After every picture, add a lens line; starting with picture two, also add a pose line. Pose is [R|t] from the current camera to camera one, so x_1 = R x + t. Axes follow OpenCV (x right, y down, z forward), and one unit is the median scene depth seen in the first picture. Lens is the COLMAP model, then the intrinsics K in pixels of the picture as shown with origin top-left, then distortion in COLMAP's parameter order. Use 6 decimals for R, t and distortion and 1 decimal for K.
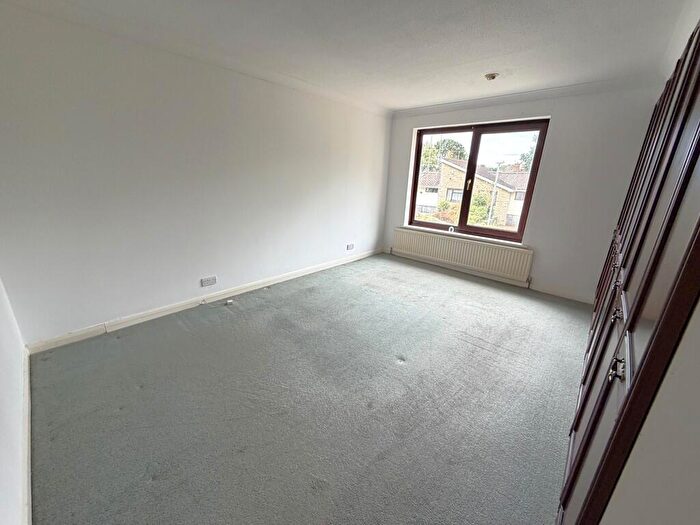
lens RADIAL K [[280.6, 0, 347.8], [0, 280.6, 262.5], [0, 0, 1]] dist [0.000069, 0.000353]
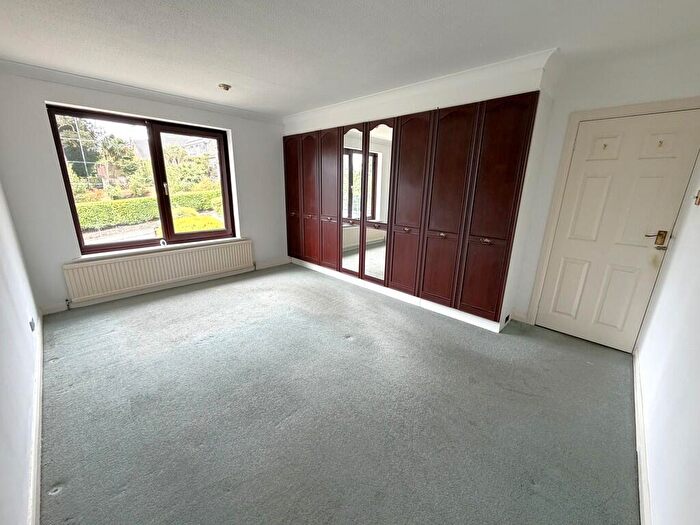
lens RADIAL K [[280.6, 0, 347.8], [0, 280.6, 262.5], [0, 0, 1]] dist [0.000069, 0.000353]
pose [[0.023544, -0.299734, 0.953732, -0.483310], [0.276698, 0.918683, 0.281888, -0.164449], [-0.960669, 0.257259, 0.104565, 0.444124]]
